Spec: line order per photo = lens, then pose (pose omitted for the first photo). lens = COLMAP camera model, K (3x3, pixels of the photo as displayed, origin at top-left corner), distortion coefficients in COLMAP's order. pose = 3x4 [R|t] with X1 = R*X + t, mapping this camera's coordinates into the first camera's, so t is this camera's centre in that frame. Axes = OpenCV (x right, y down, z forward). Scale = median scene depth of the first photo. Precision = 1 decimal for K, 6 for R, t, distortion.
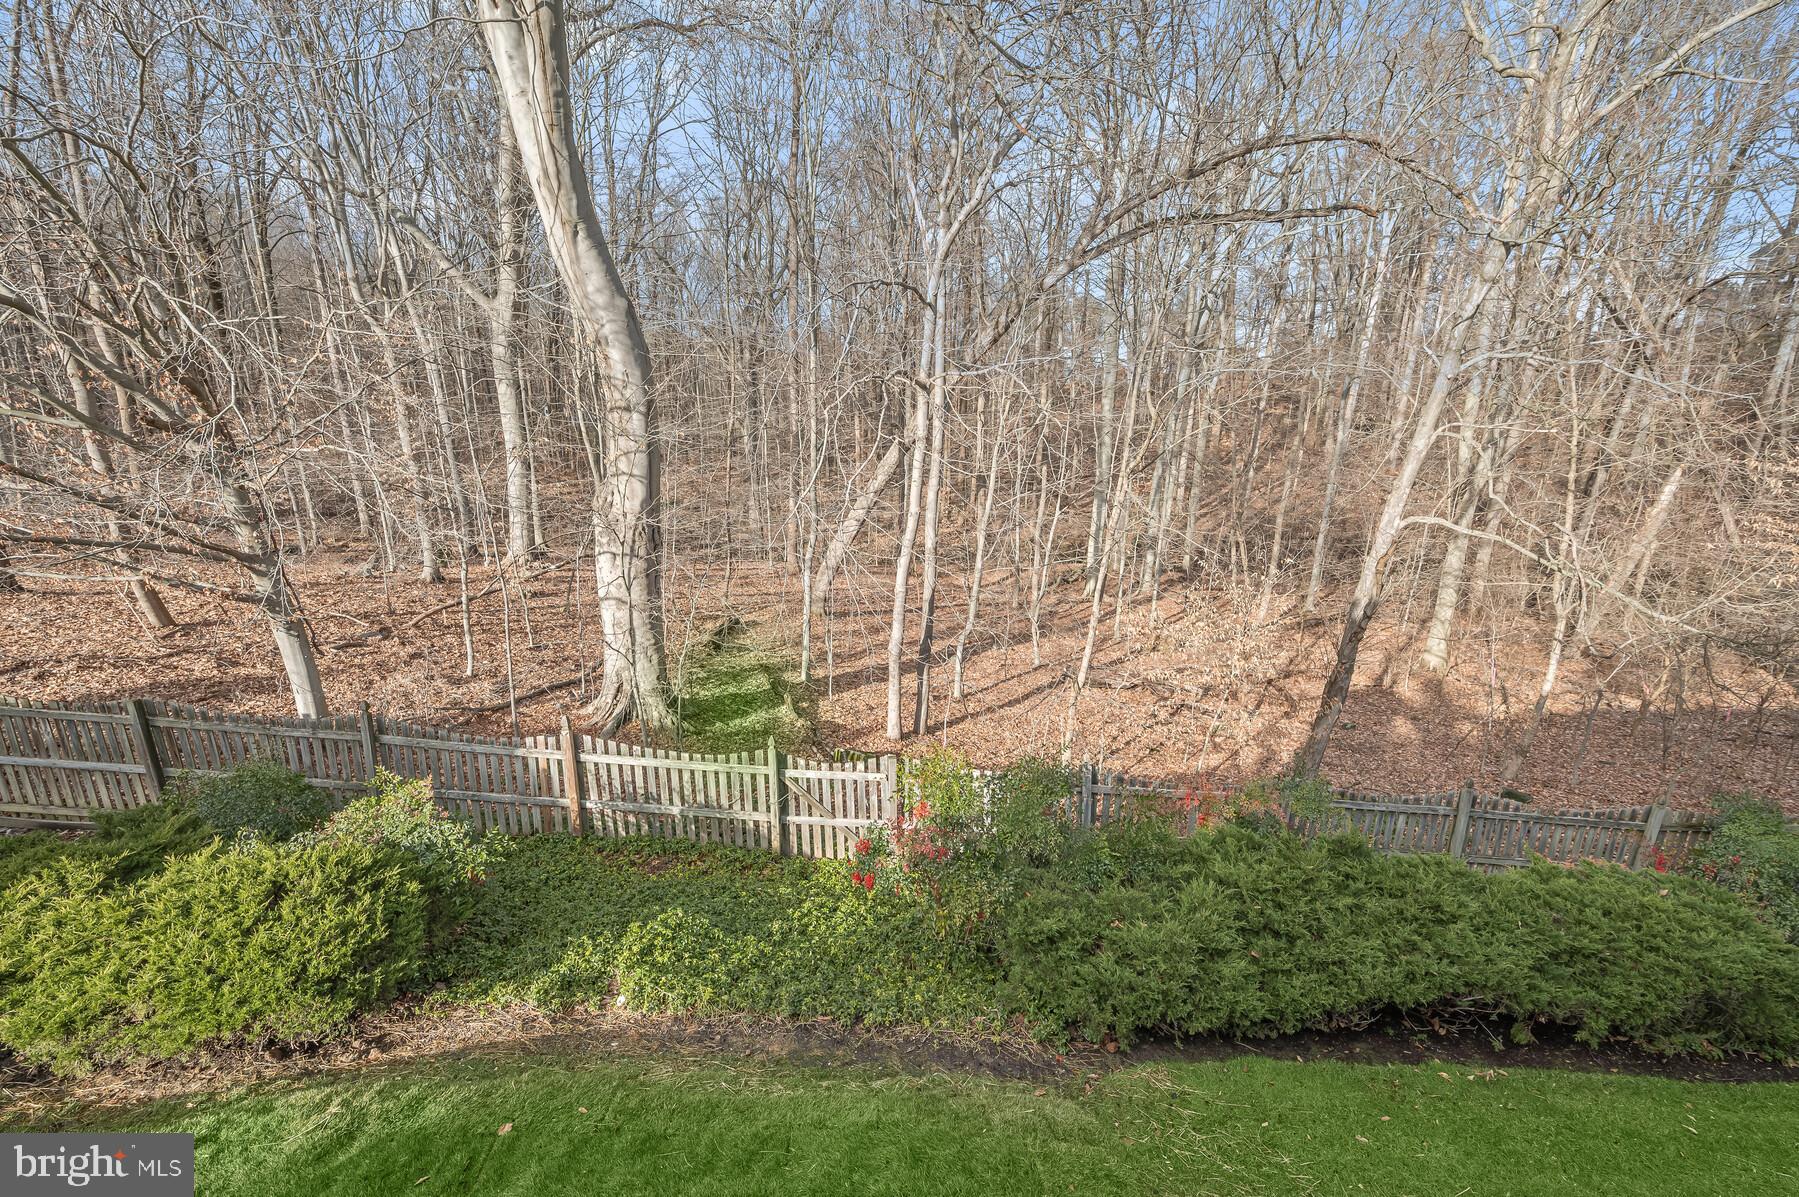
lens RADIAL K [[801.0, 0, 903.5], [0, 801.0, 619.4], [0, 0, 1]] dist [0.000993, 0.000138]
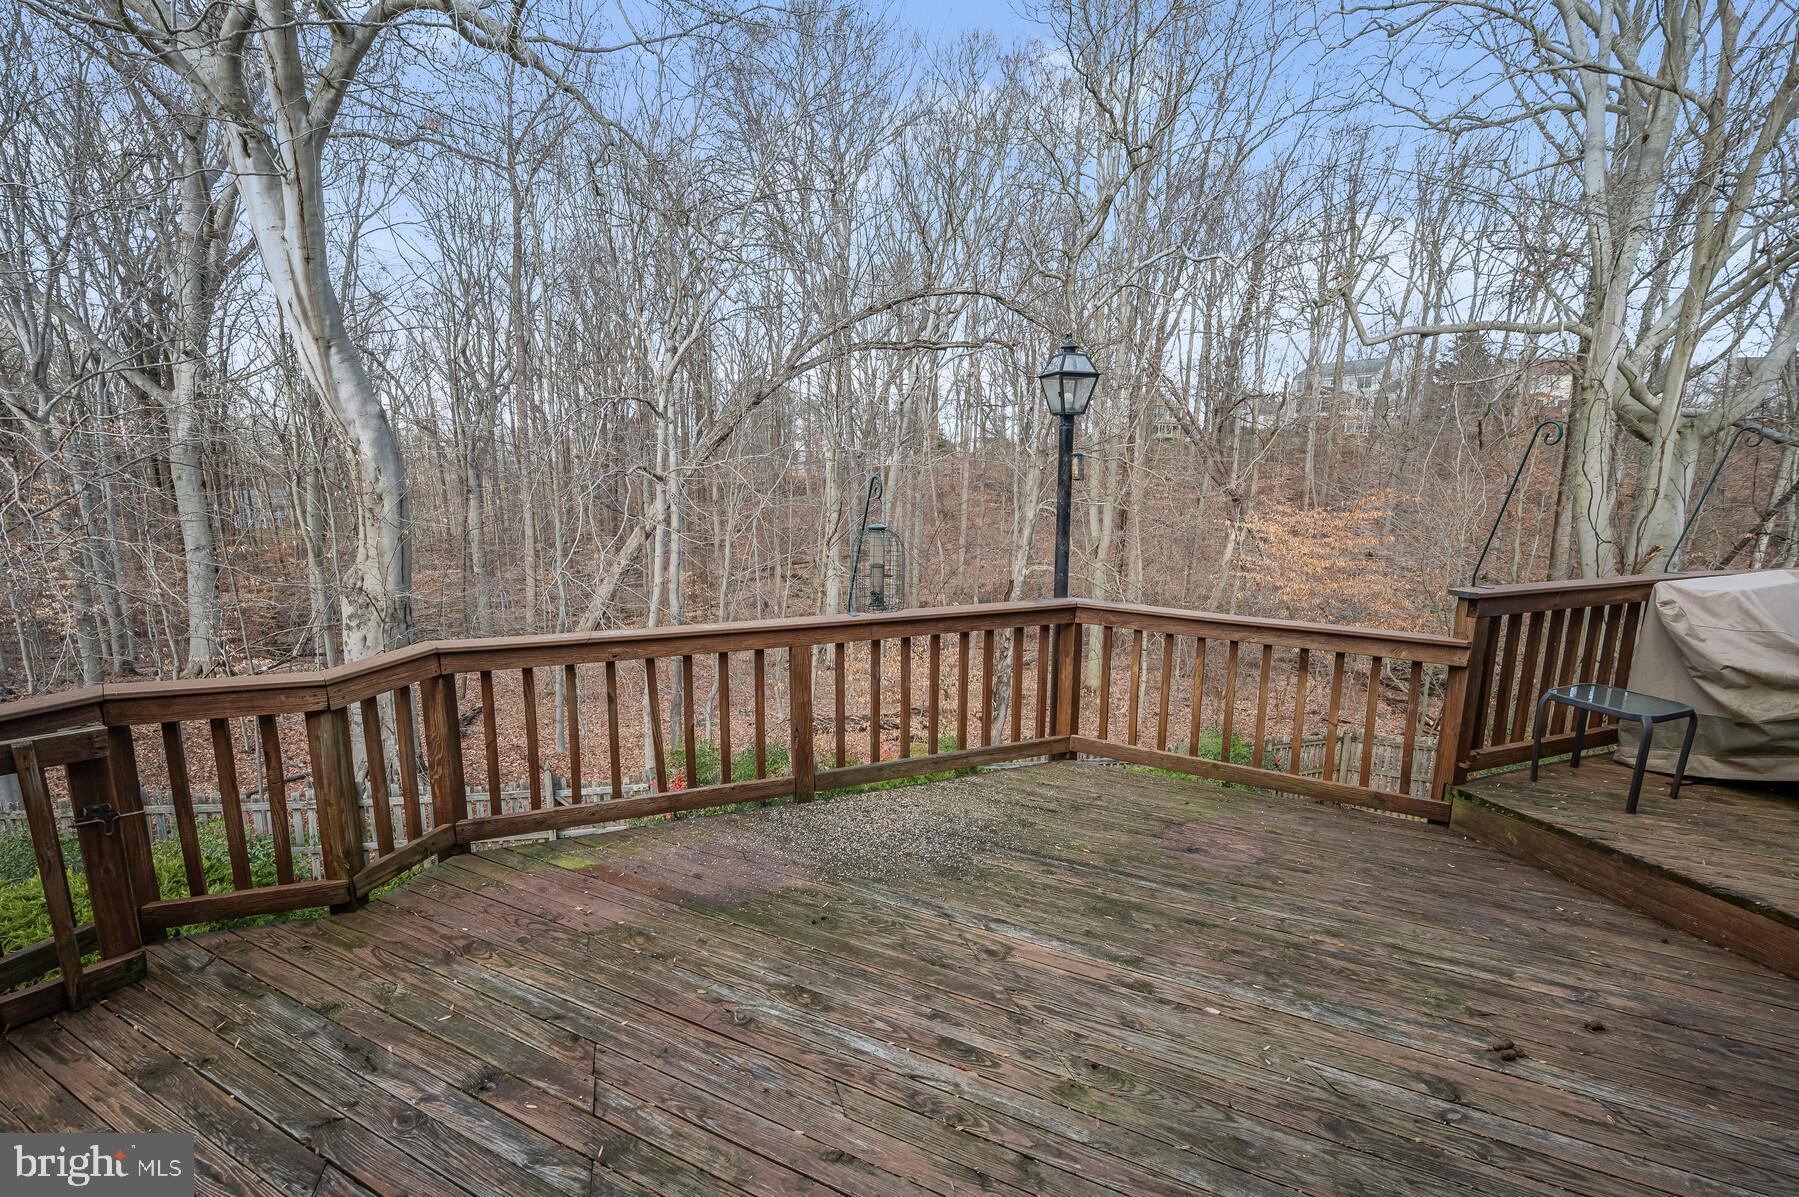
lens RADIAL K [[801.0, 0, 903.5], [0, 801.0, 619.4], [0, 0, 1]] dist [0.000993, 0.000138]
pose [[0.950457, -0.062431, 0.304522, -0.007245], [0.095518, 0.990886, -0.094981, 0.069072], [-0.295817, 0.119363, 0.947758, -0.226945]]
